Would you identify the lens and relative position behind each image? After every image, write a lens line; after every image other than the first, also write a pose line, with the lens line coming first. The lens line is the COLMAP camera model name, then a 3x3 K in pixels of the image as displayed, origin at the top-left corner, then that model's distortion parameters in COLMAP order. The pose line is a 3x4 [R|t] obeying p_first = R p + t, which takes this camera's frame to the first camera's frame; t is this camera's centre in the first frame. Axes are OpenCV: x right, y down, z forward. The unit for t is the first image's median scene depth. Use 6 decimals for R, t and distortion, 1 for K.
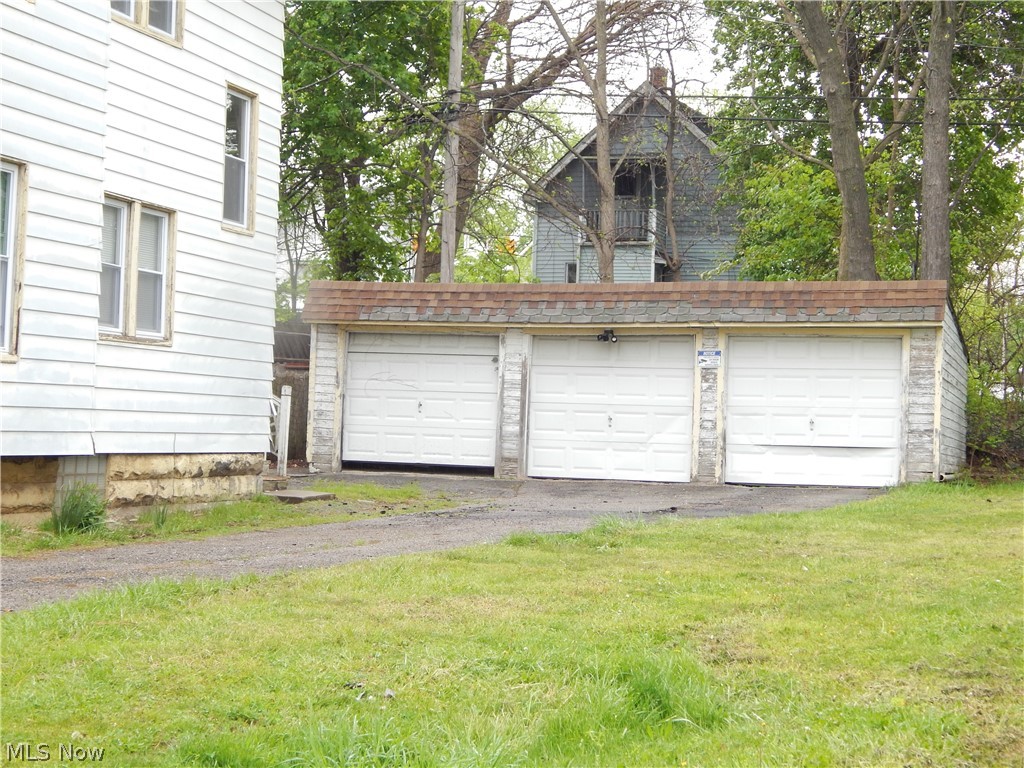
lens RADIAL K [[1812.5, 0, 504.3], [0, 1812.5, 385.4], [0, 0, 1]] dist [0.025952, -0.070974]
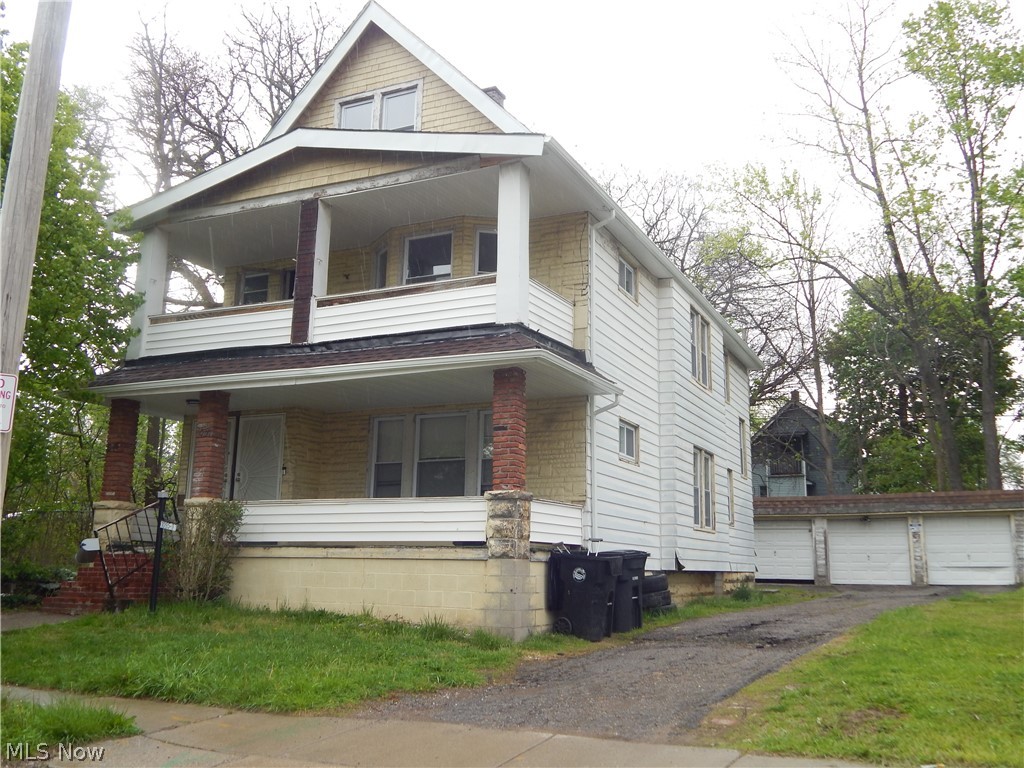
lens RADIAL K [[922.4, 0, 513.9], [0, 922.4, 383.0], [0, 0, 1]] dist [-0.004998, -0.022498]
pose [[0.990744, -0.043430, -0.128610, -0.286791], [0.019682, 0.983387, -0.180453, 0.006018], [0.134311, 0.176252, 0.975139, -0.250741]]
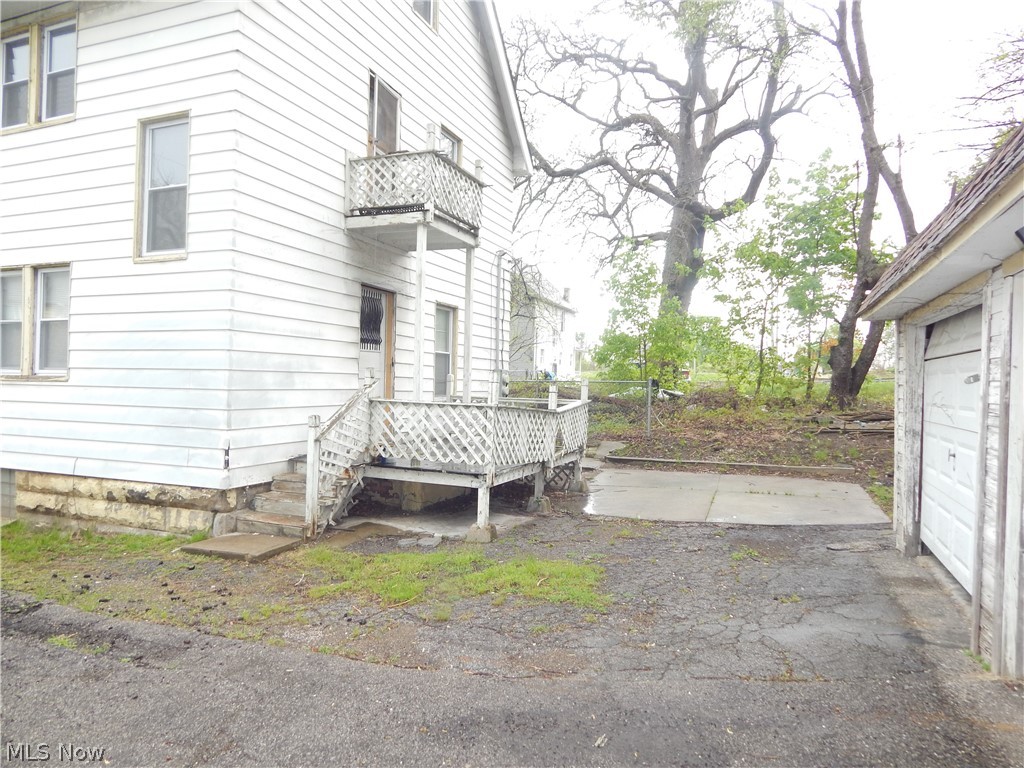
lens RADIAL K [[662.3, 0, 512.0], [0, 662.3, 384.0], [0, 0, 1]] dist [-0.005607, -0.002267]
pose [[-0.066683, -0.035113, -0.997156, 0.201168], [0.006237, 0.999346, -0.035608, -0.002942], [0.997755, -0.008593, -0.066420, 1.232236]]
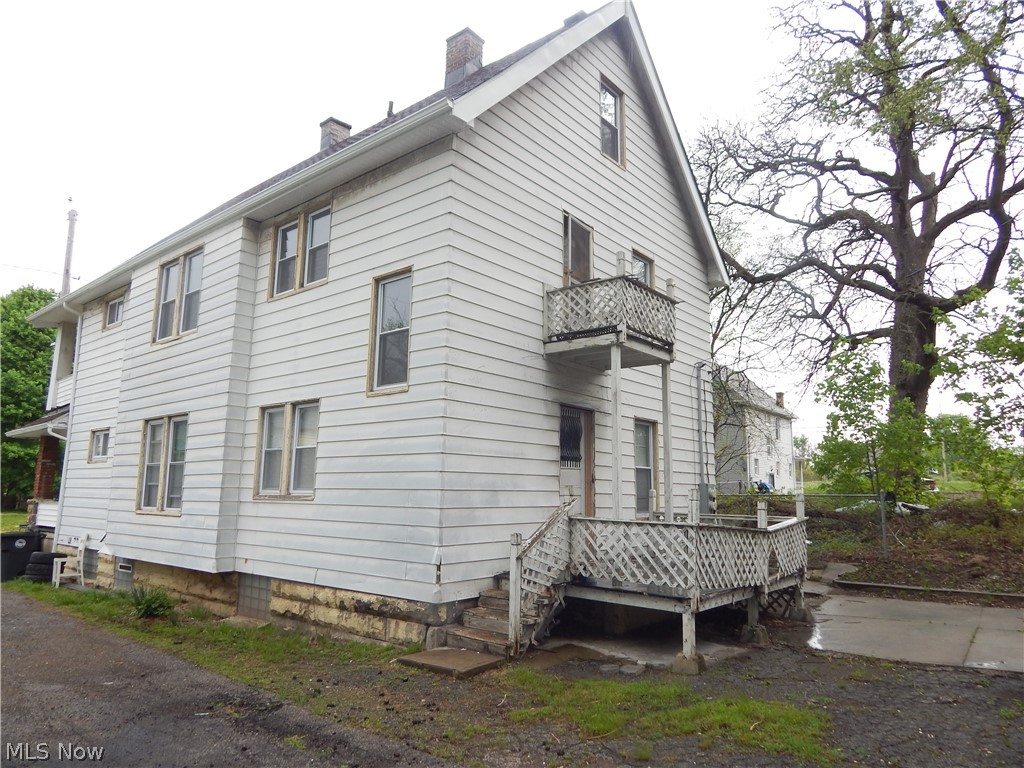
lens RADIAL K [[663.9, 0, 512.0], [0, 663.9, 384.0], [0, 0, 1]] dist [-0.007032, -0.007383]
pose [[-0.370460, -0.186603, -0.909911, 0.206670], [0.001502, 0.979491, -0.201484, -0.006333], [0.928847, -0.076009, -0.362582, 1.240767]]
